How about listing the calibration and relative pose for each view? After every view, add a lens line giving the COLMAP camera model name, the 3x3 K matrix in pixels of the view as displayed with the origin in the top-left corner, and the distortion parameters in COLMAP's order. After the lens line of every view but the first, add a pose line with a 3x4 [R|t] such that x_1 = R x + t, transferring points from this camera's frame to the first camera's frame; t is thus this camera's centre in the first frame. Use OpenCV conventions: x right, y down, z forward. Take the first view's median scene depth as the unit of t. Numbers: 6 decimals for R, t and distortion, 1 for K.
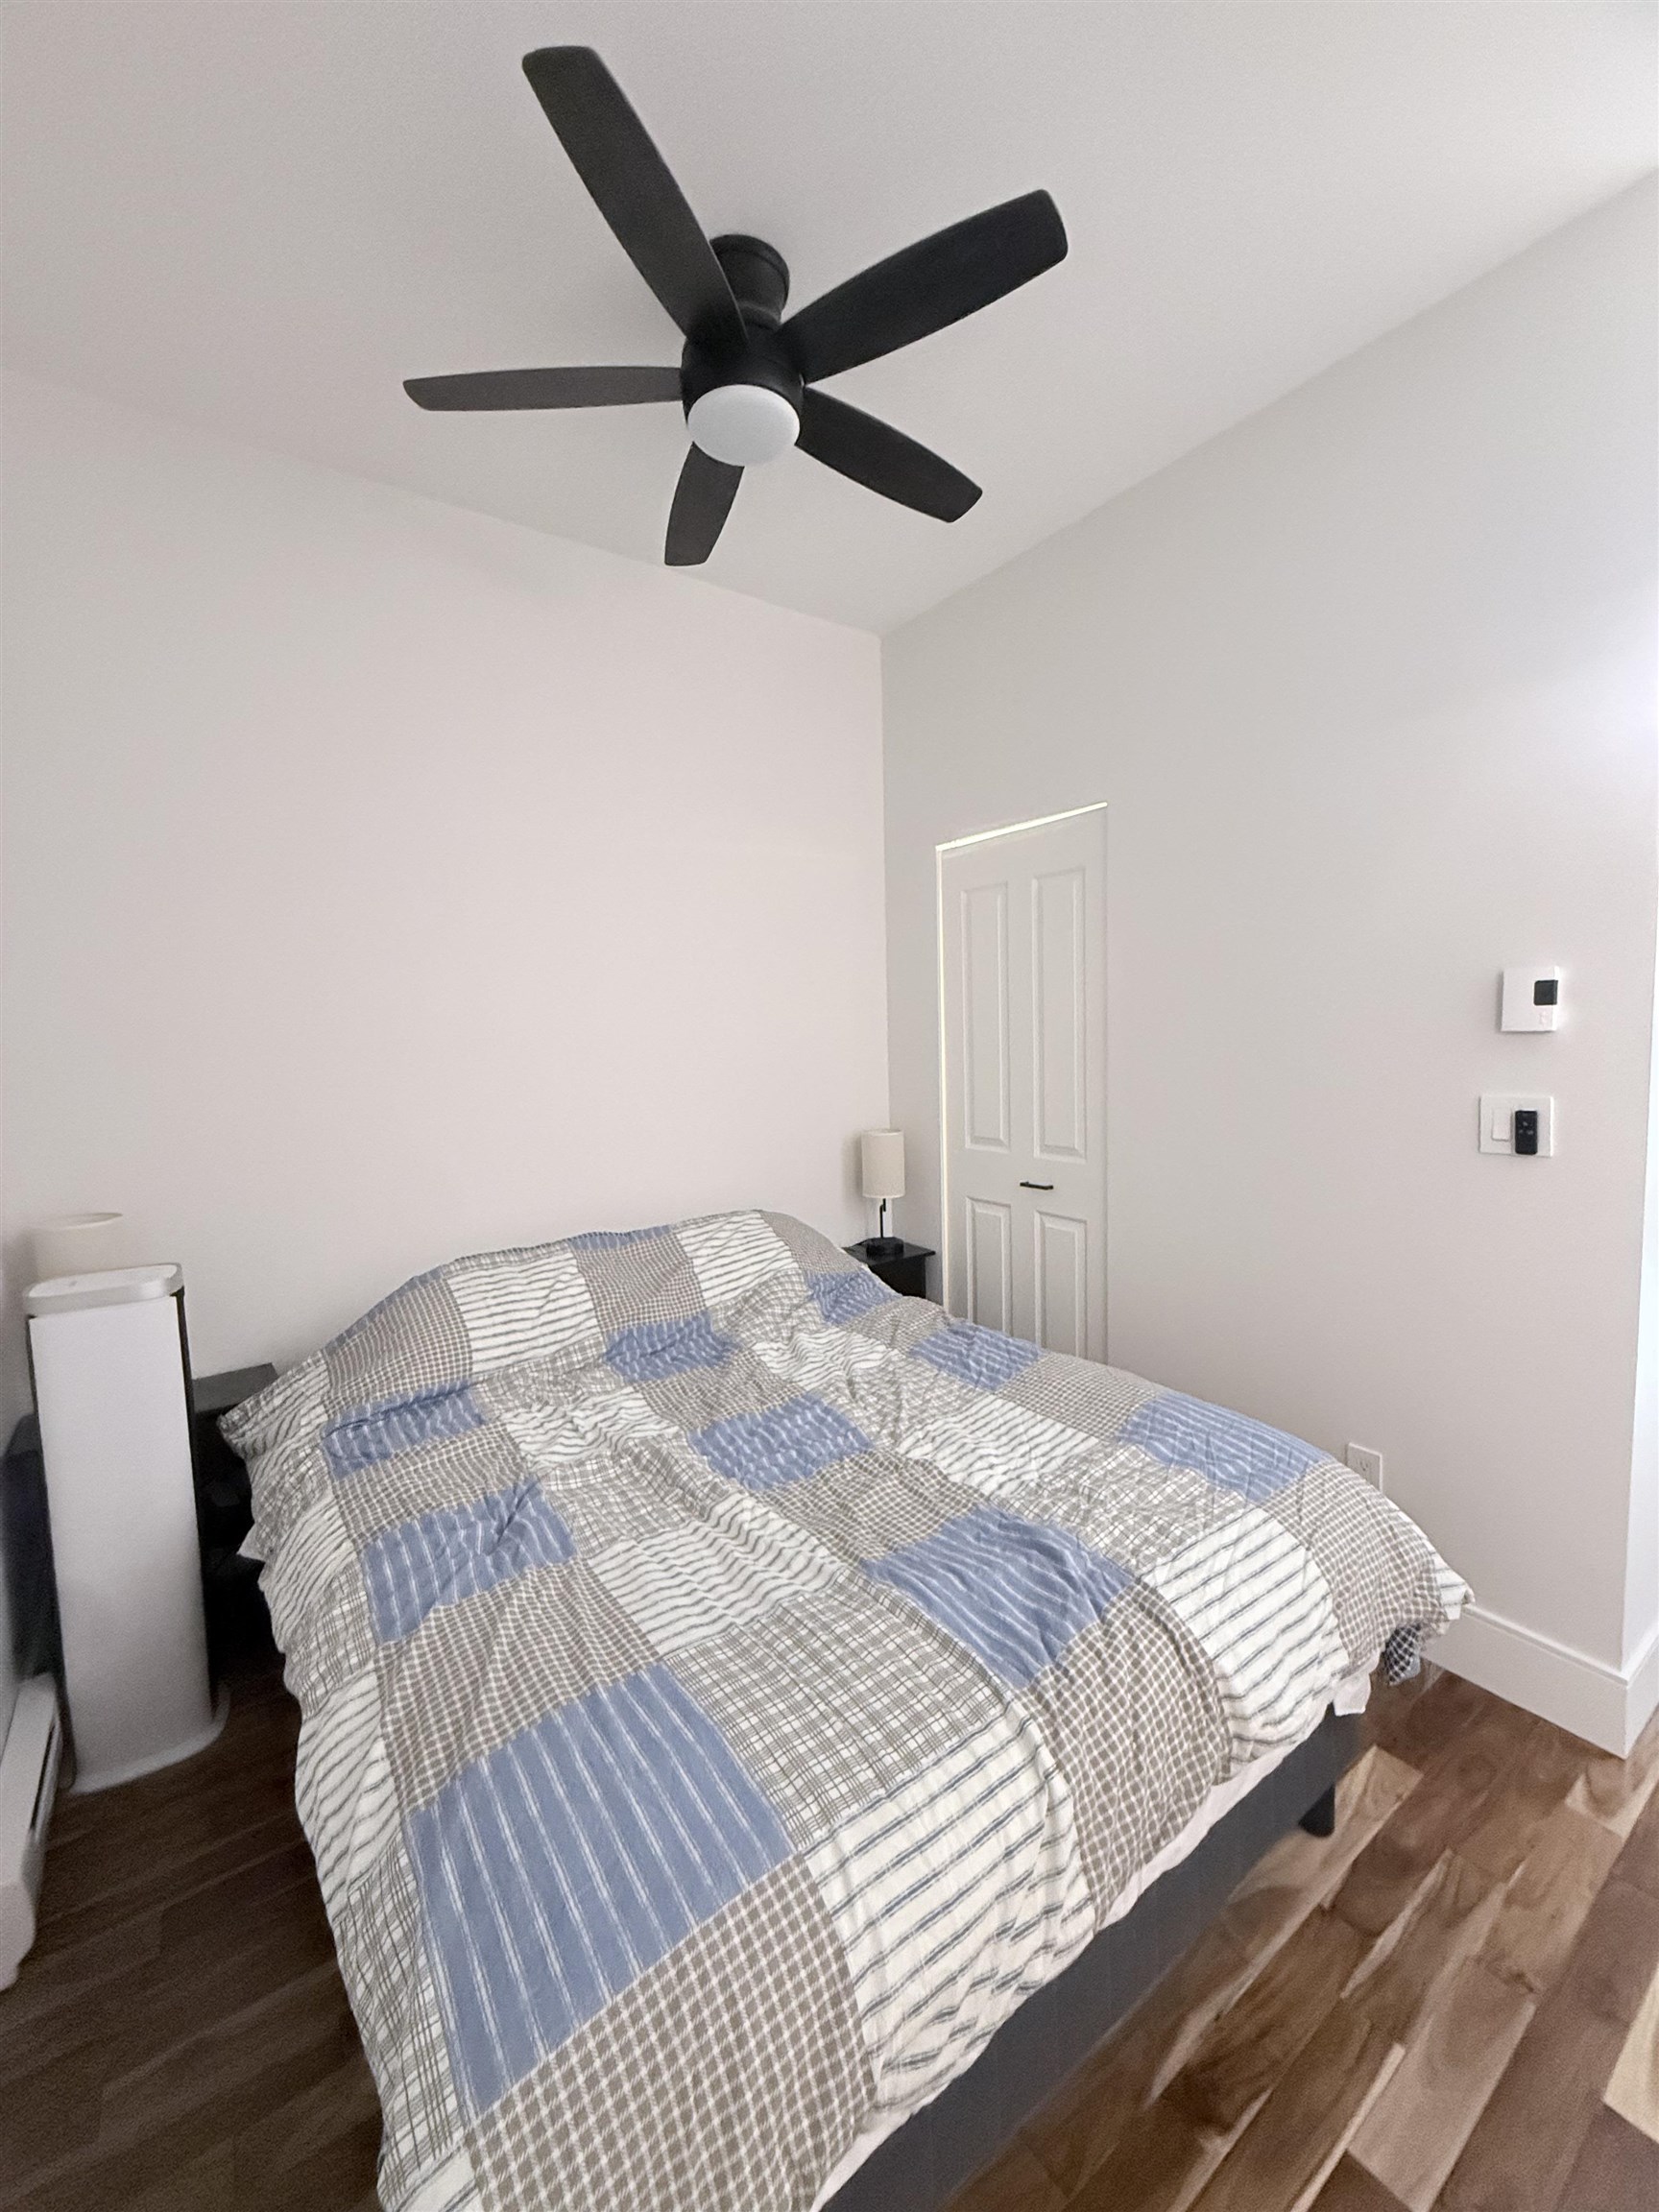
lens RADIAL K [[870.6, 0, 829.5], [0, 870.6, 1106.0], [0, 0, 1]] dist [0.000221, -0.000052]
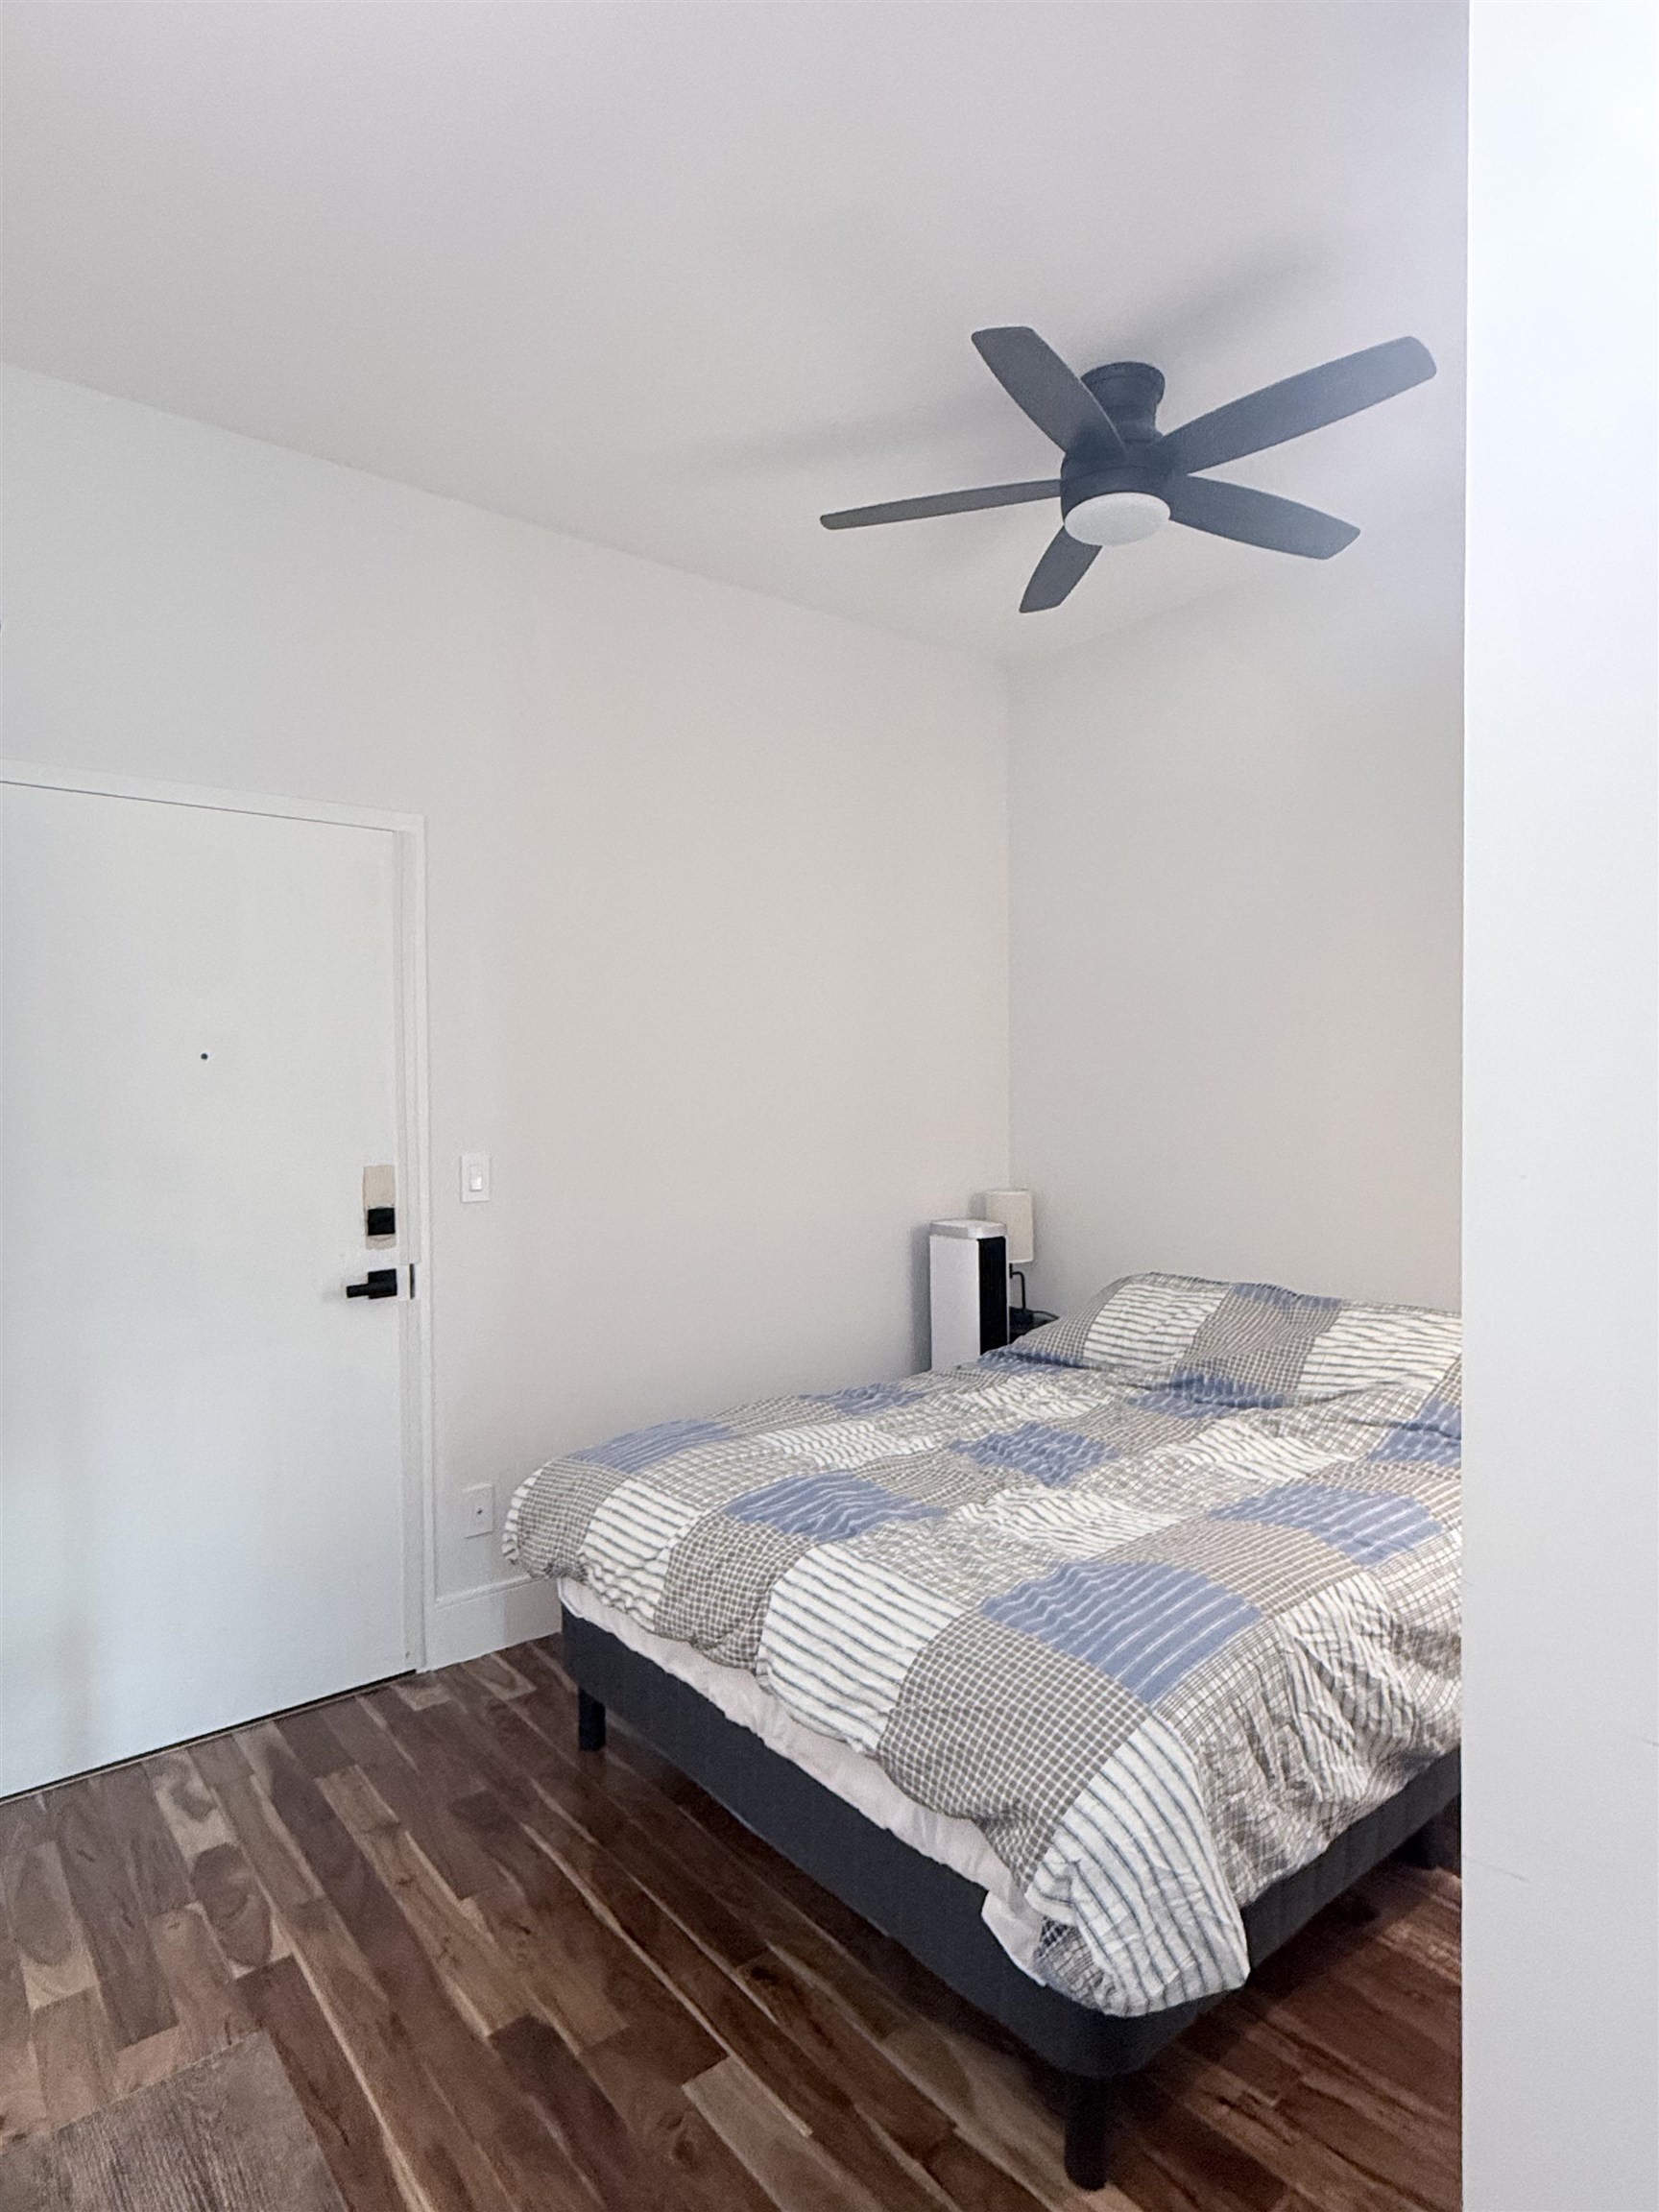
lens RADIAL K [[1200.5, 0, 829.5], [0, 1200.5, 1106.0], [0, 0, 1]] dist [0.001521, 0.000576]
pose [[0.061104, 0.033925, -0.997555, 1.744616], [-0.077542, 0.996563, 0.029141, -0.081876], [0.995115, 0.075572, 0.063525, 0.765156]]
